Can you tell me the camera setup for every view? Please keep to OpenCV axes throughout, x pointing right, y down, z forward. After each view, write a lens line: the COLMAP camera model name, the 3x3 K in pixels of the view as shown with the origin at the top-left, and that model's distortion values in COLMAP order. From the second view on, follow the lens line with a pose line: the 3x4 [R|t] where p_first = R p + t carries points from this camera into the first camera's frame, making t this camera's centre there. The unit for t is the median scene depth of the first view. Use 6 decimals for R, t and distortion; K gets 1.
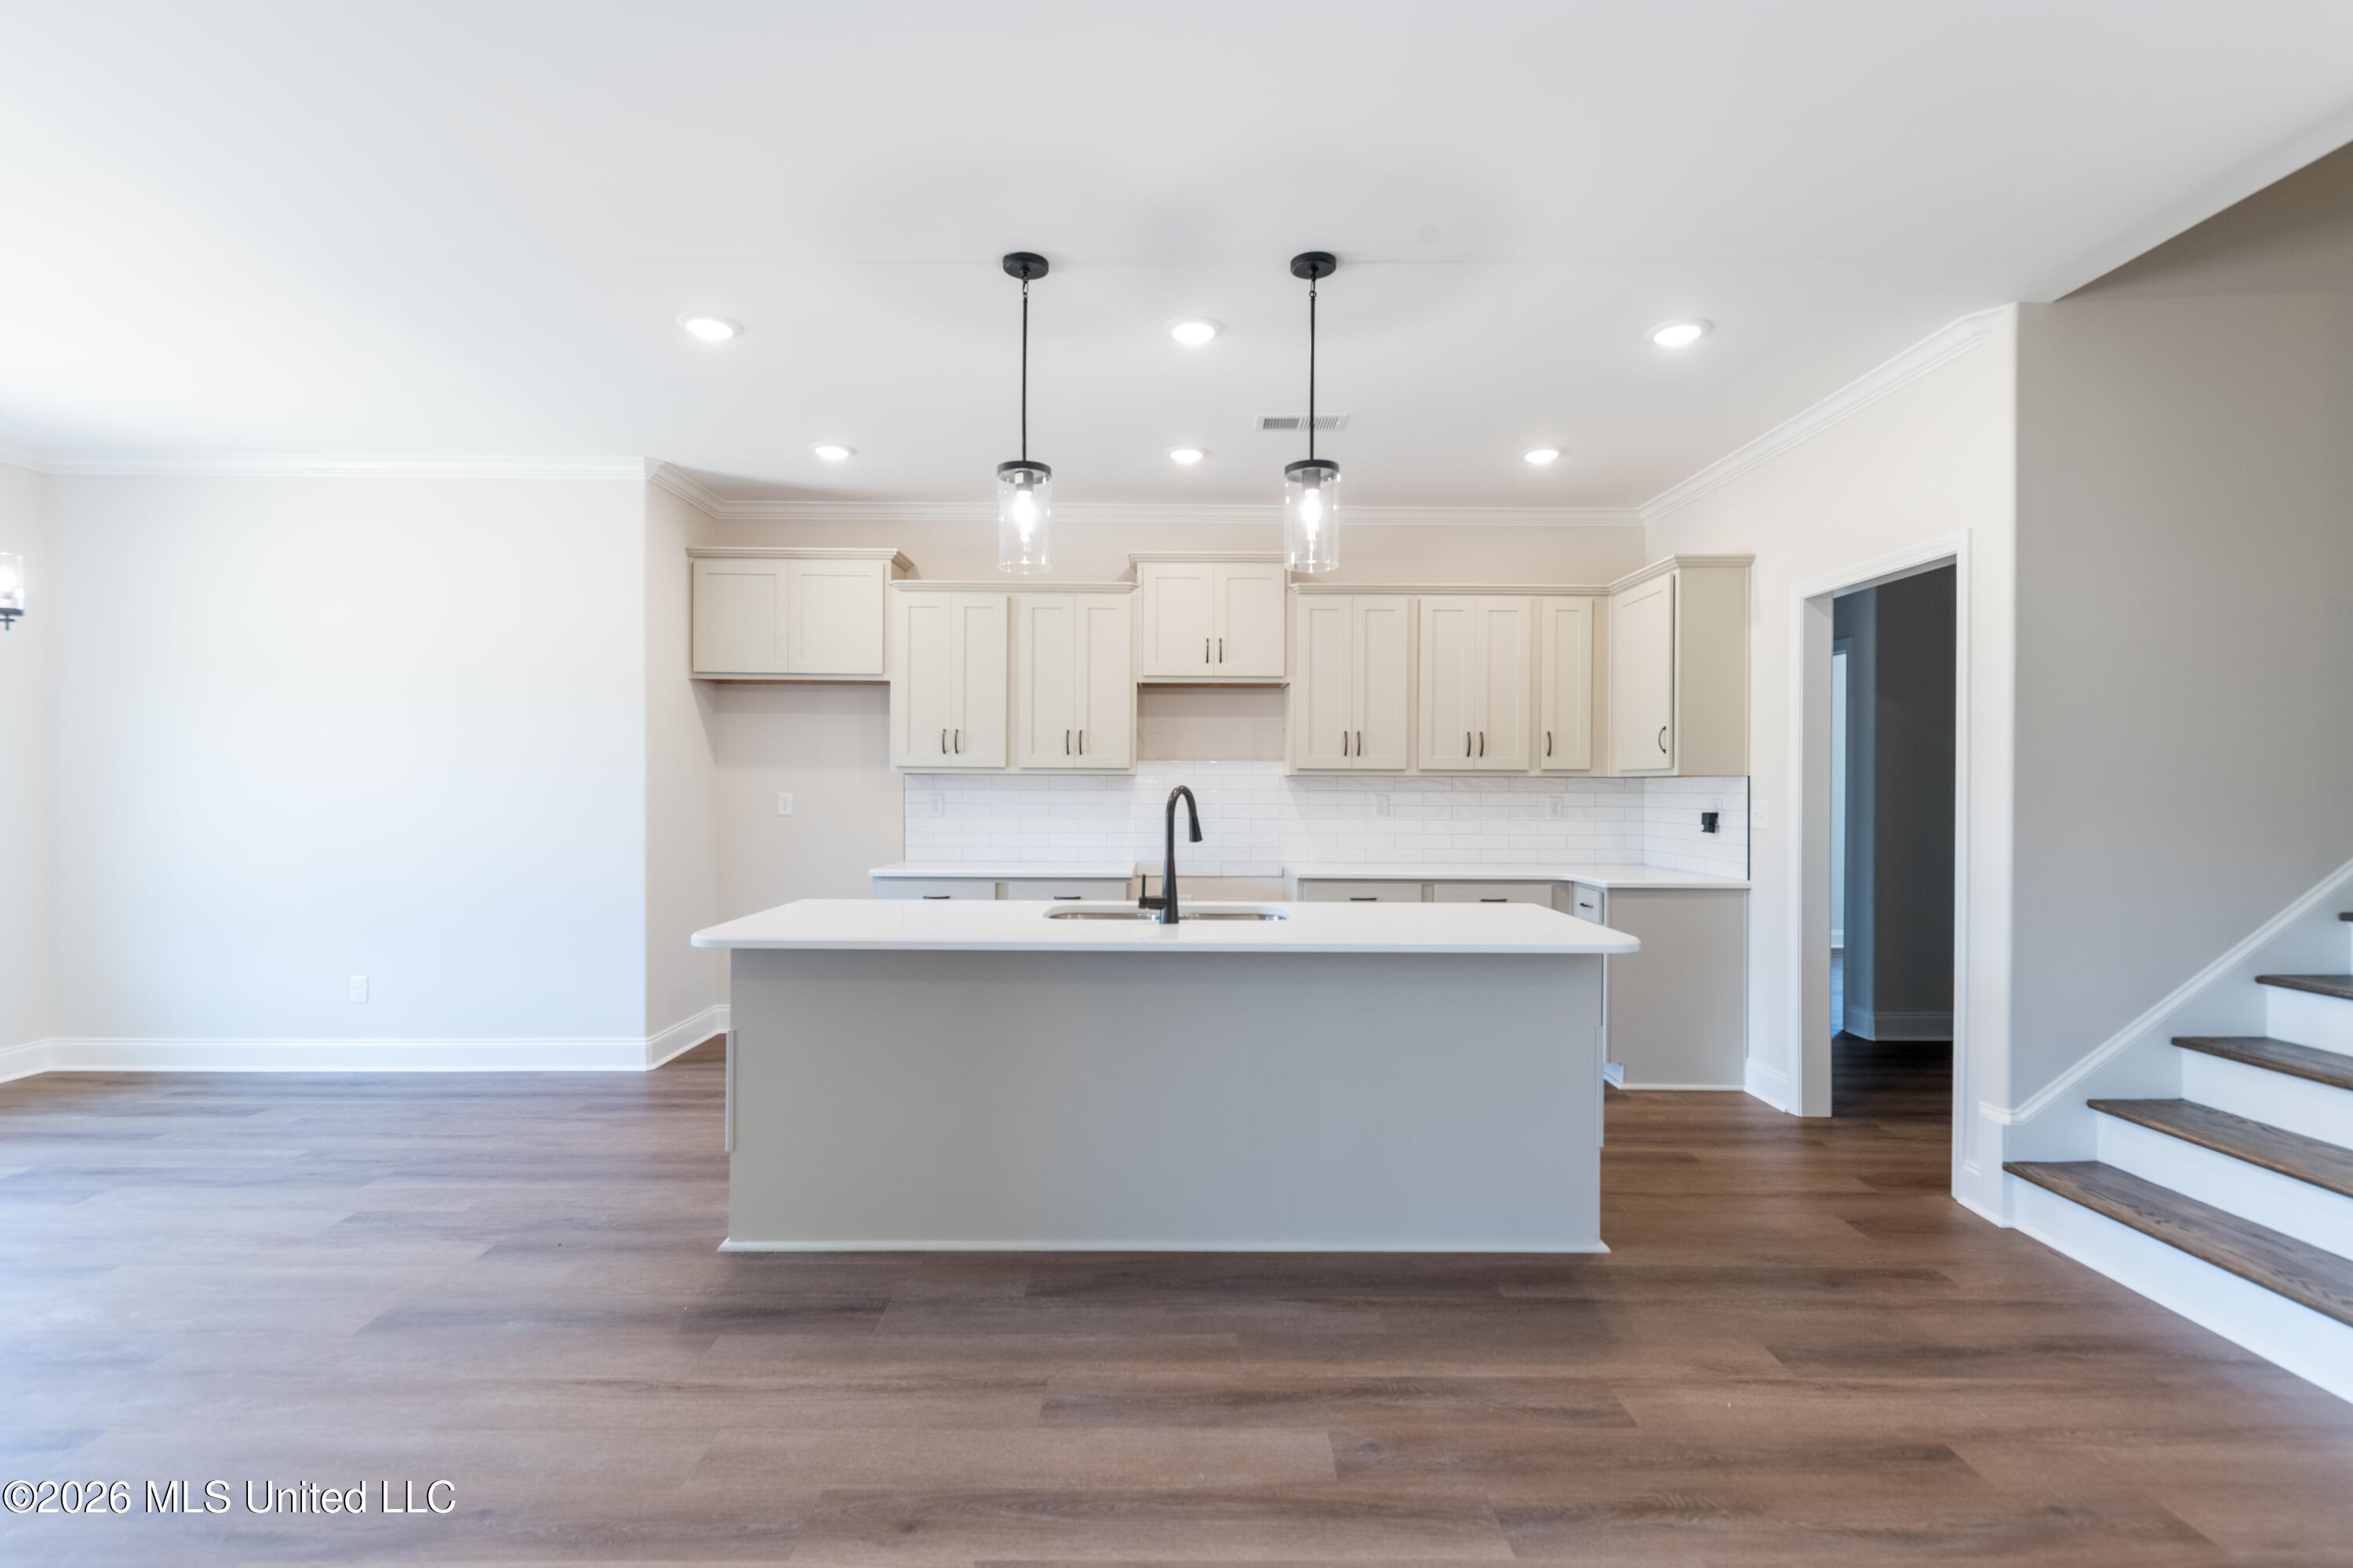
lens RADIAL K [[1055.6, 0, 1177.5], [0, 1055.6, 792.4], [0, 0, 1]] dist [0.007977, -0.005405]
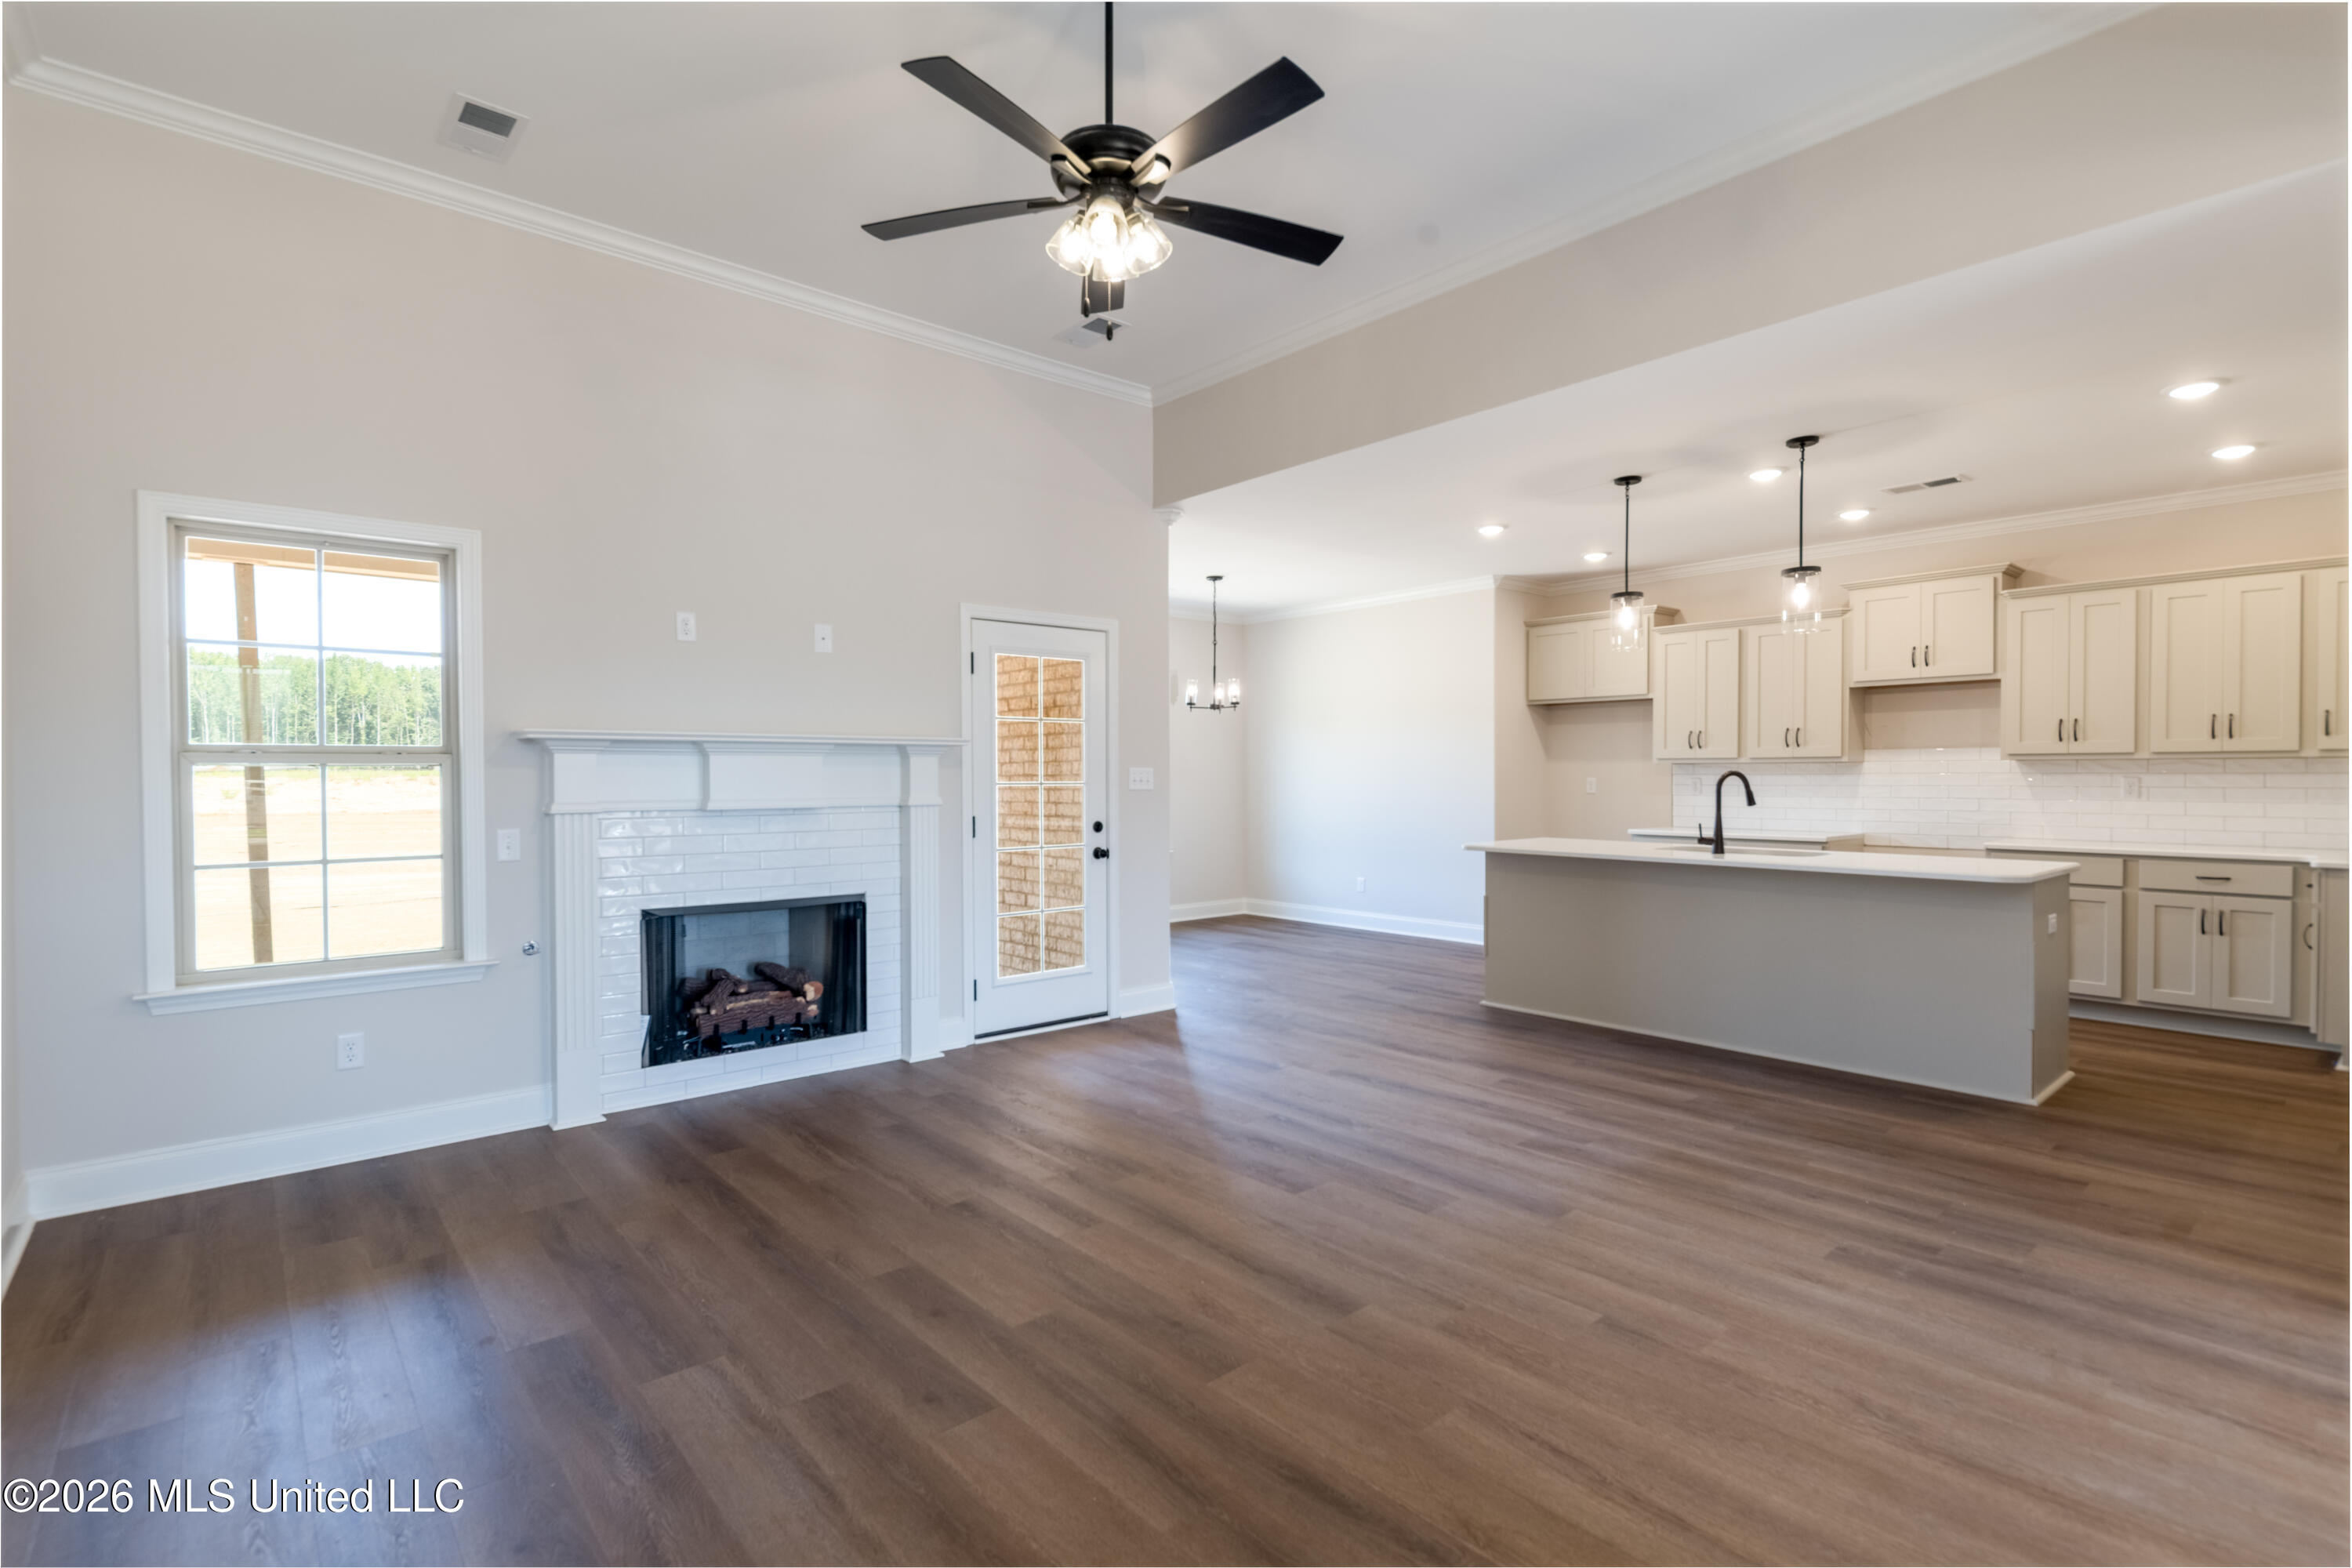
lens RADIAL K [[1096.1, 0, 1176.0], [0, 1096.1, 784.0], [0, 0, 1]] dist [0.006342, -0.000264]
pose [[0.645702, -0.000130, -0.763589, 0.500417], [0.002494, 0.999995, 0.001938, 0.005765], [0.763585, -0.003156, 0.645699, -0.502643]]
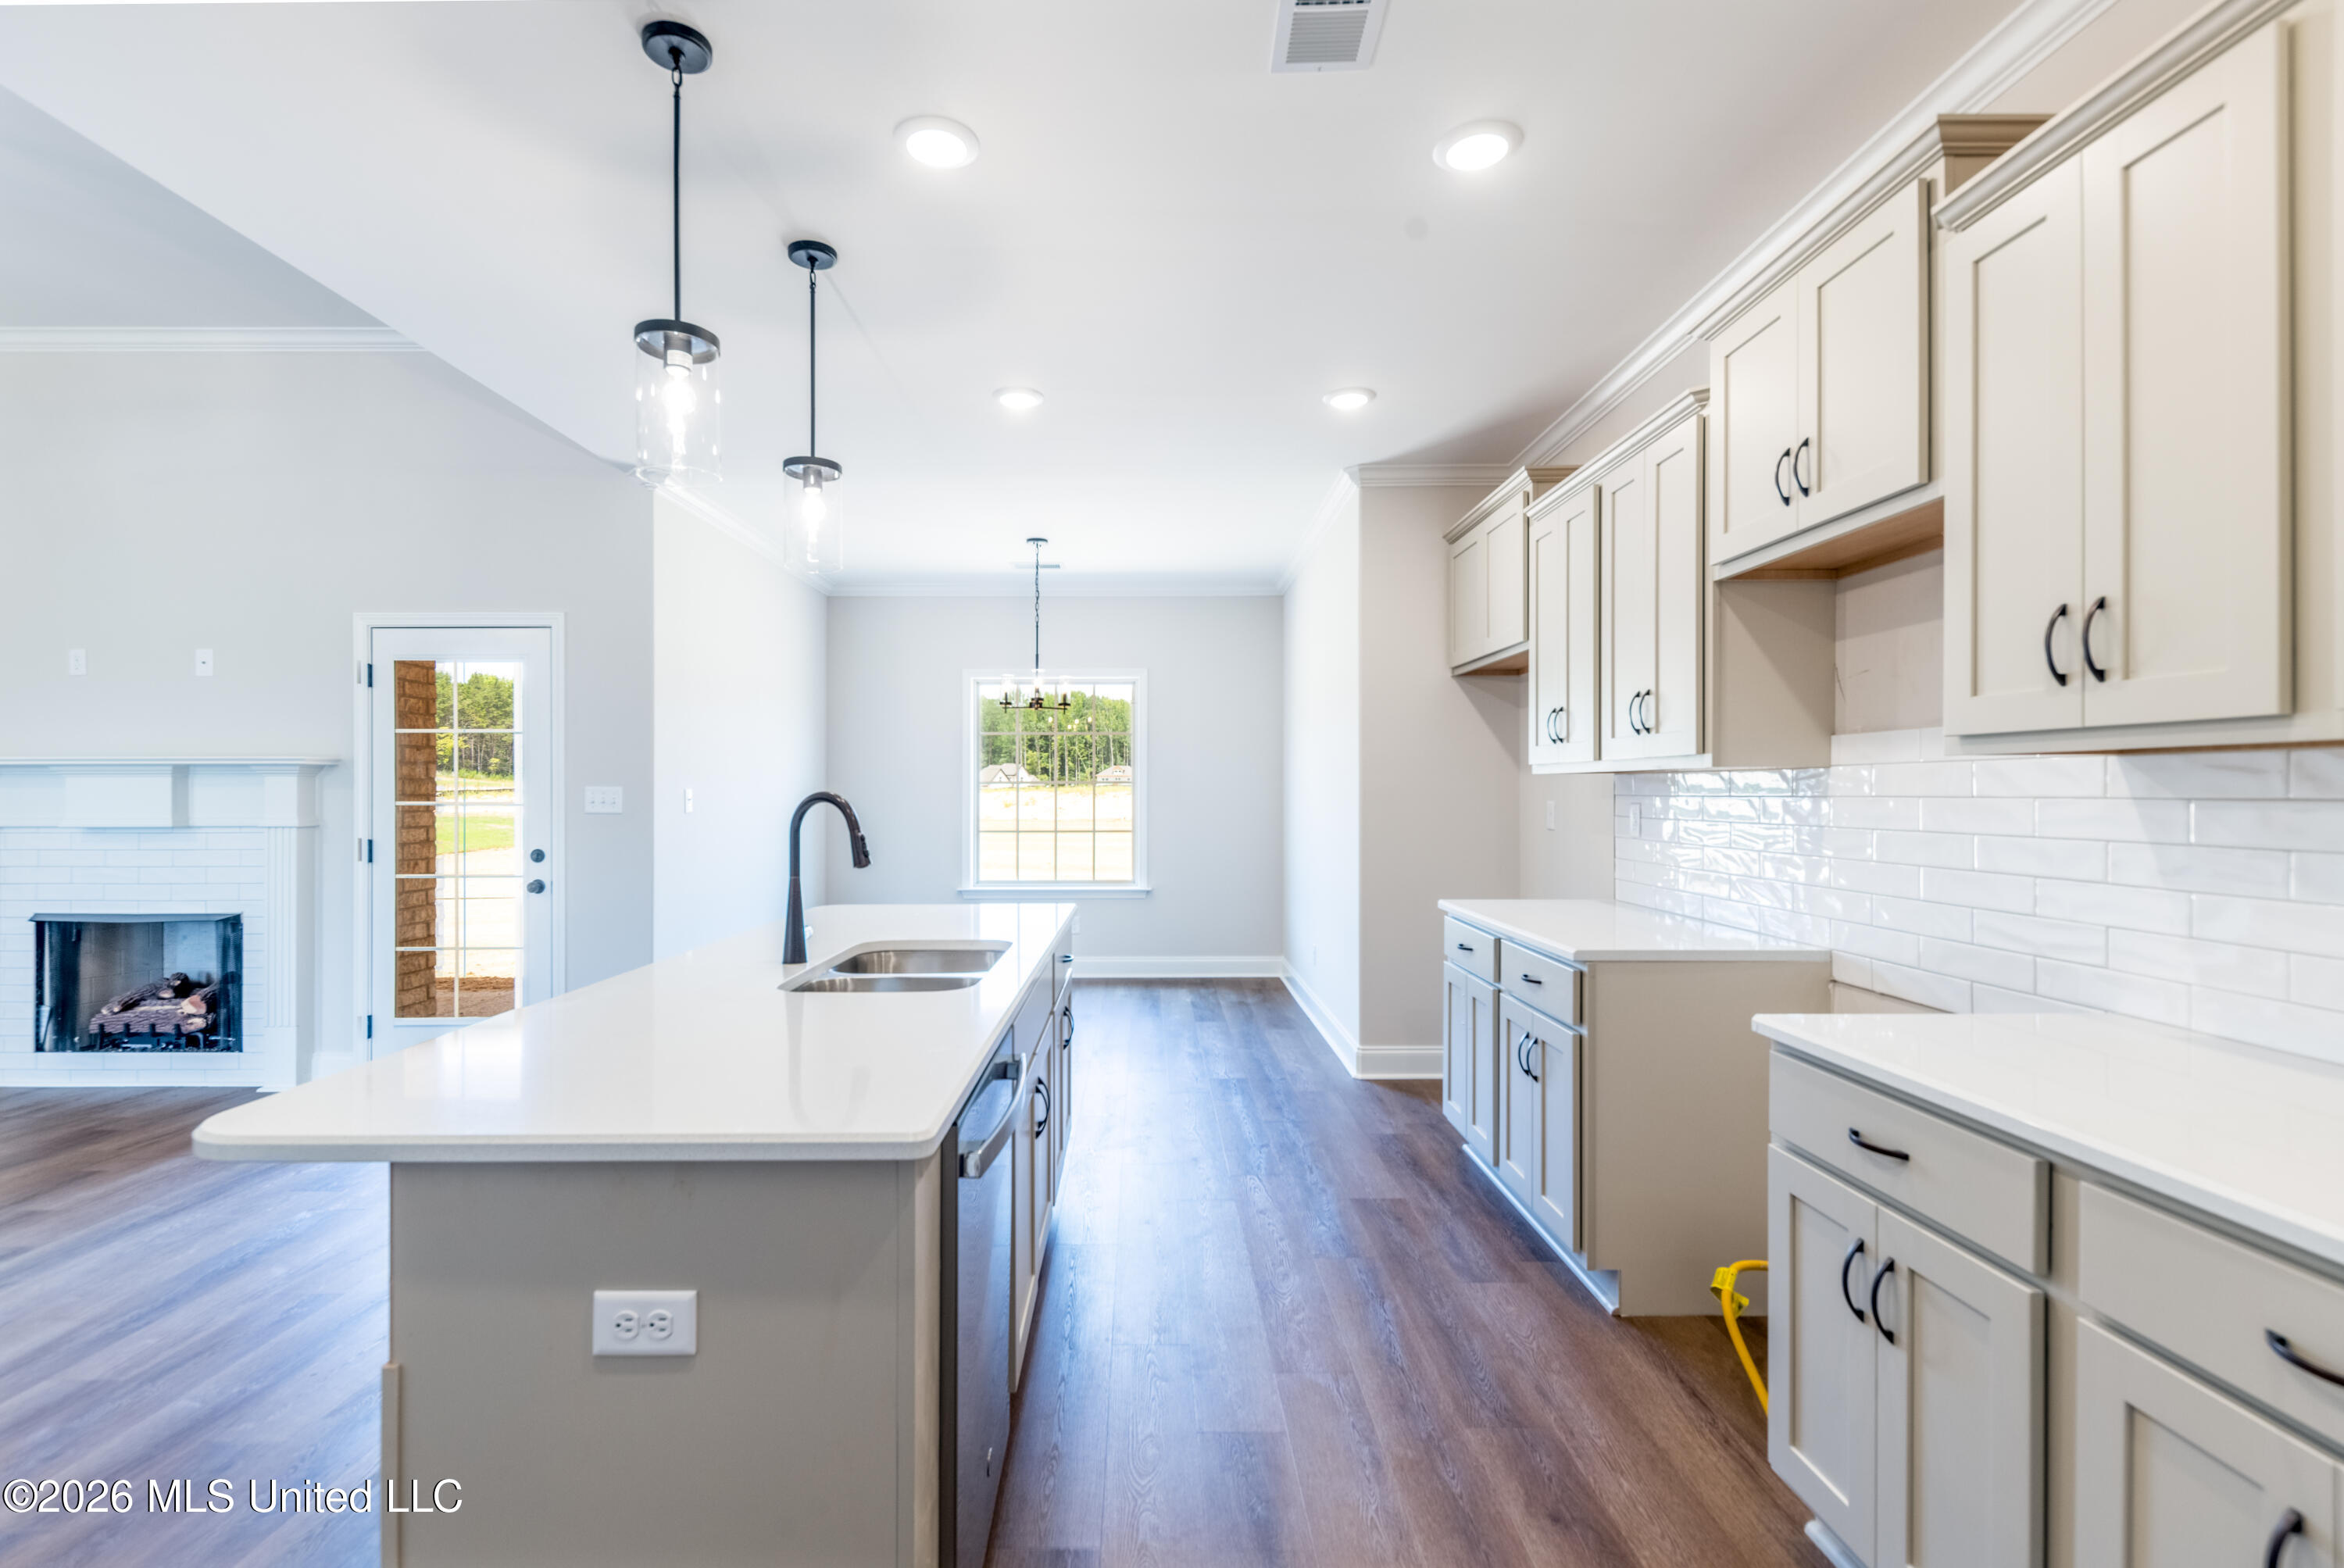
lens RADIAL K [[1062.5, 0, 1160.7], [0, 1062.5, 791.1], [0, 0, 1]] dist [0.013002, -0.008196]
pose [[0.000061, -0.004721, -0.999989, 0.529408], [-0.002086, 0.999987, -0.004721, -0.002824], [0.999998, 0.002087, 0.000051, 0.846134]]
